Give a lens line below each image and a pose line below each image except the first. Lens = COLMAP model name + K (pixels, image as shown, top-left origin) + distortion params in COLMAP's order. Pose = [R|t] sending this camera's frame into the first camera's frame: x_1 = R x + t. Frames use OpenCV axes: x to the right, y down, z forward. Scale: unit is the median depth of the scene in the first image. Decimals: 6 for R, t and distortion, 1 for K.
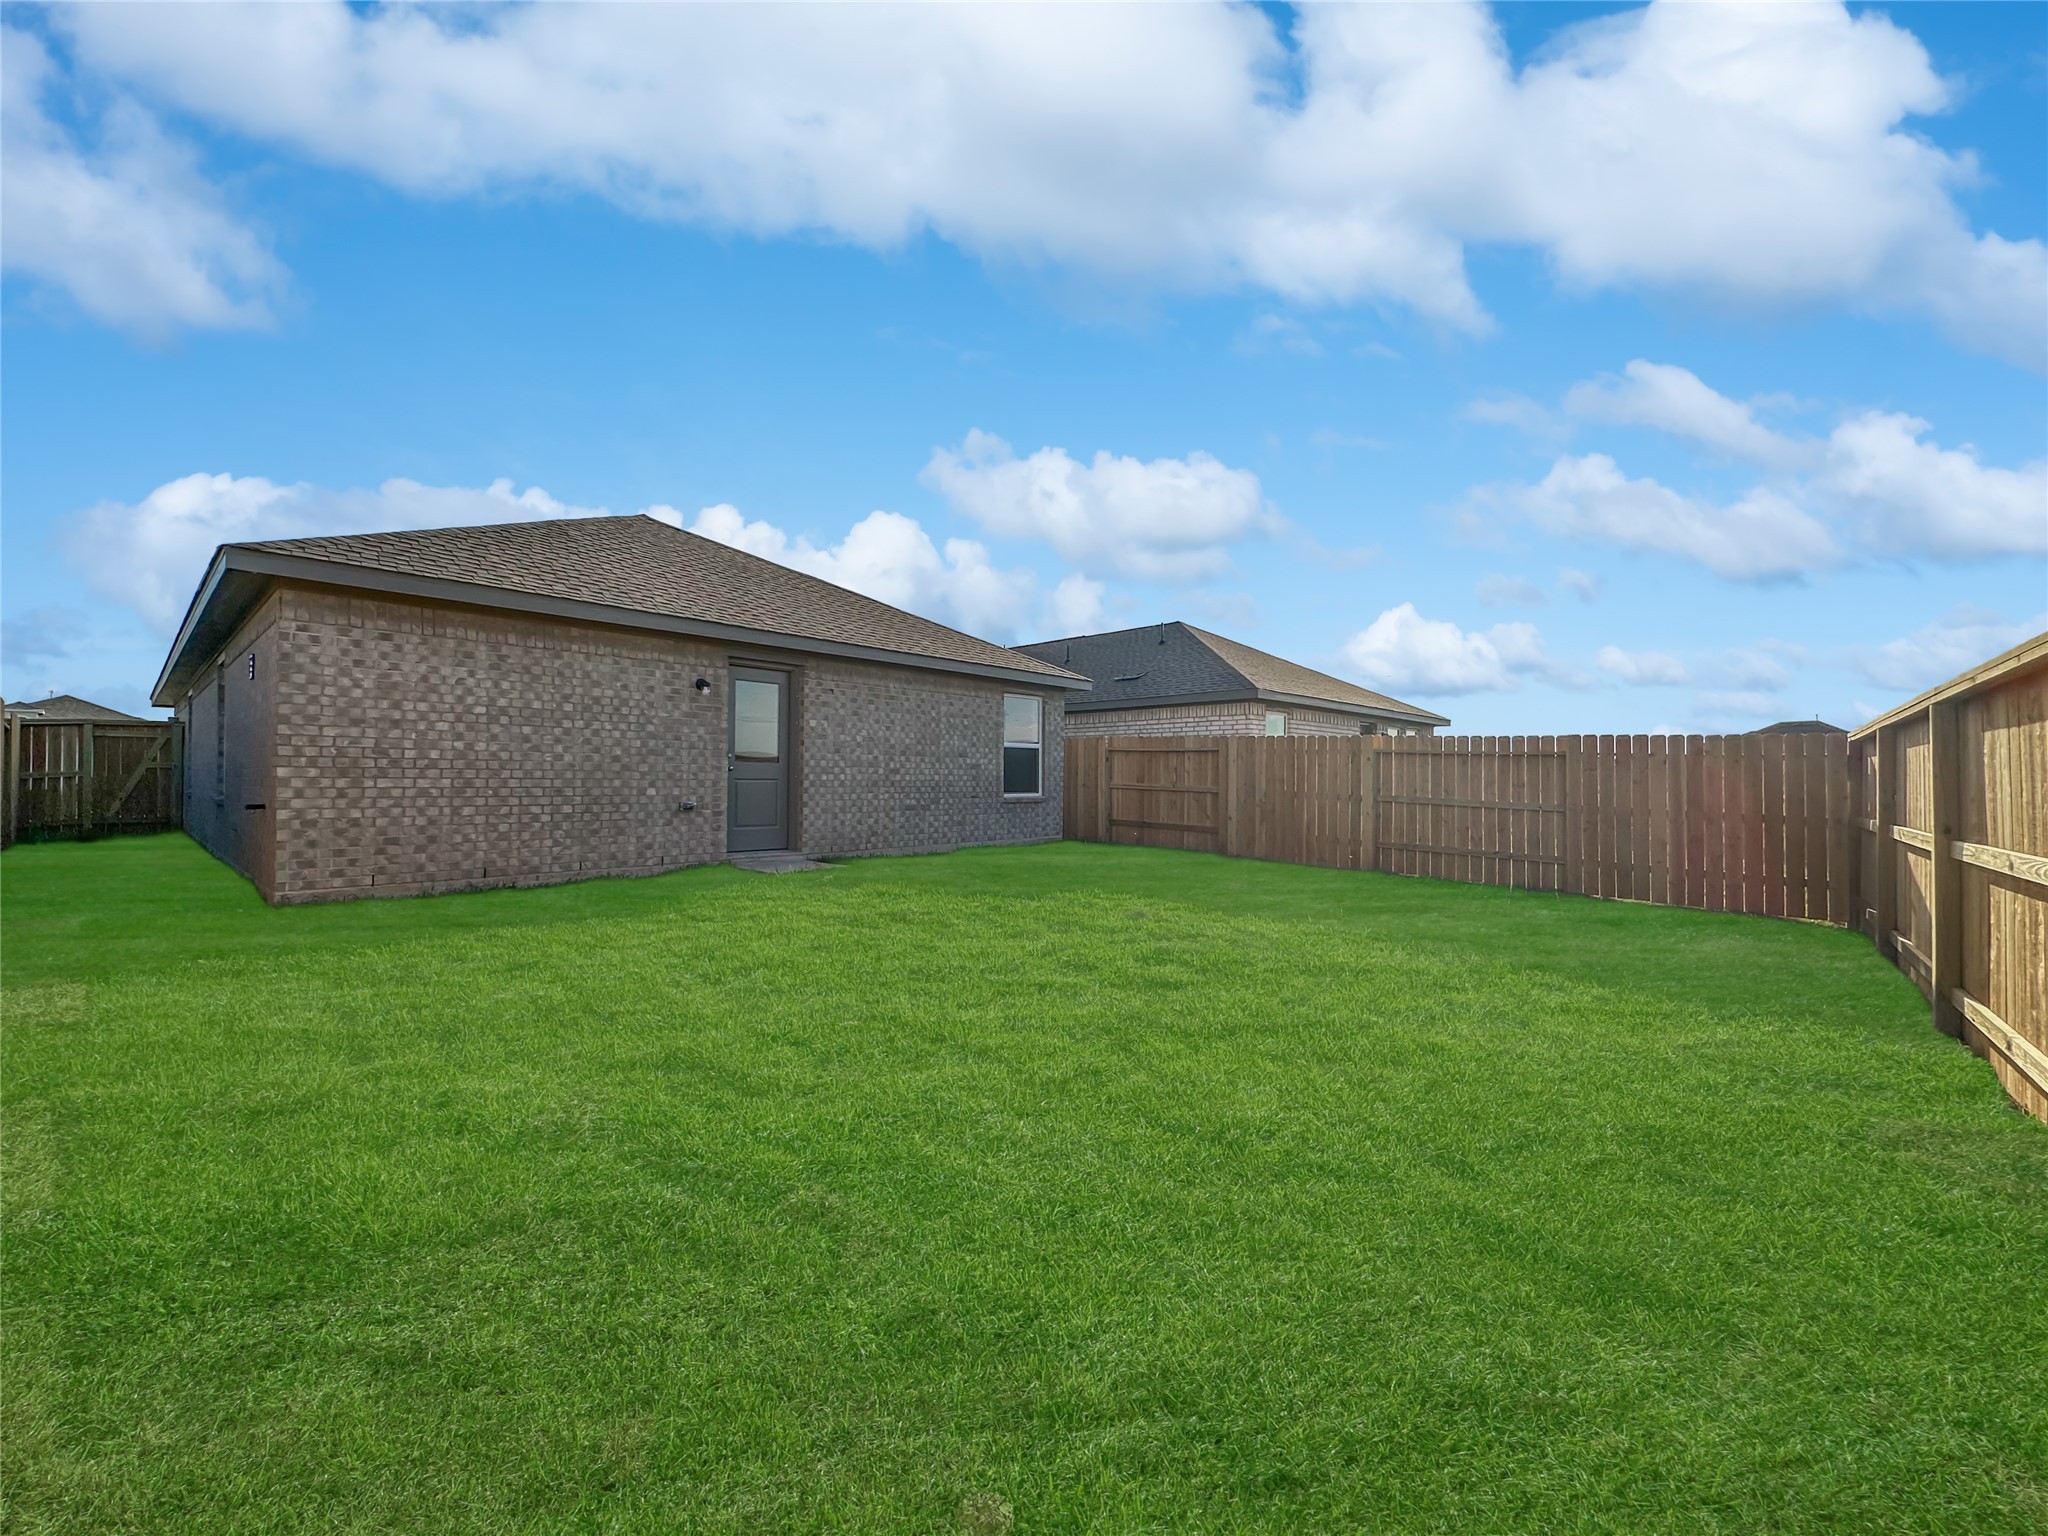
lens RADIAL K [[824.8, 0, 1024.0], [0, 824.8, 768.0], [0, 0, 1]] dist [-0.001720, -0.000137]
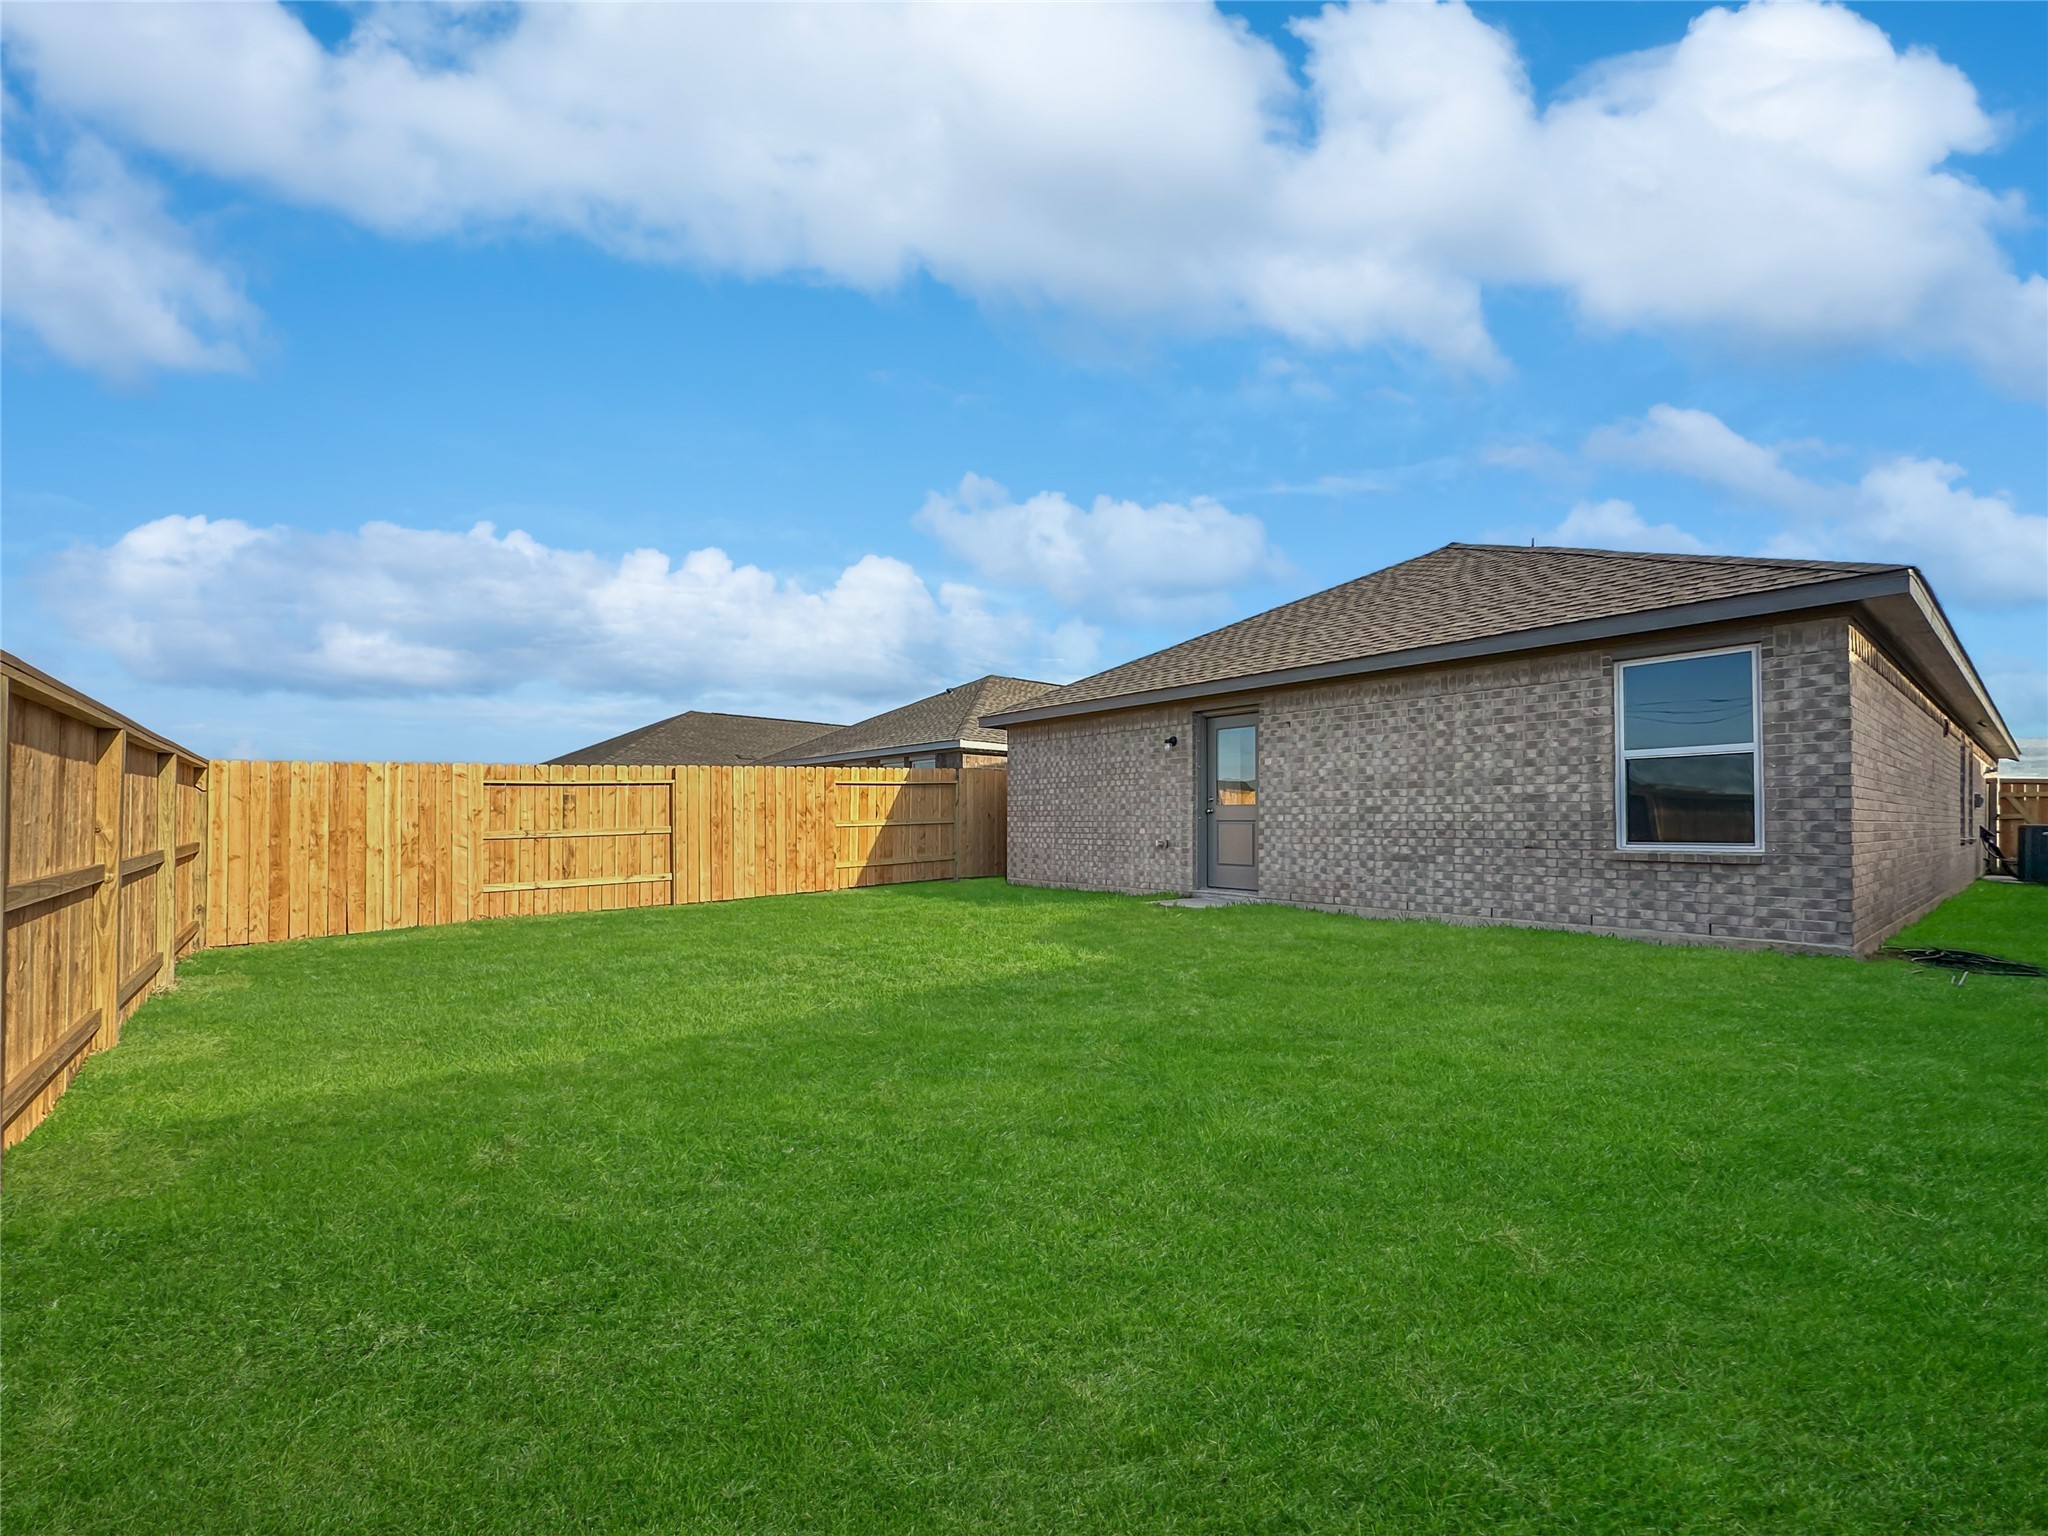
lens RADIAL K [[824.8, 0, 1024.0], [0, 824.8, 768.0], [0, 0, 1]] dist [-0.001720, -0.000137]
pose [[-0.147700, -0.060722, -0.987166, 0.711780], [0.023810, 0.997606, -0.064926, 0.008100], [0.988746, -0.033094, -0.145901, 0.839541]]
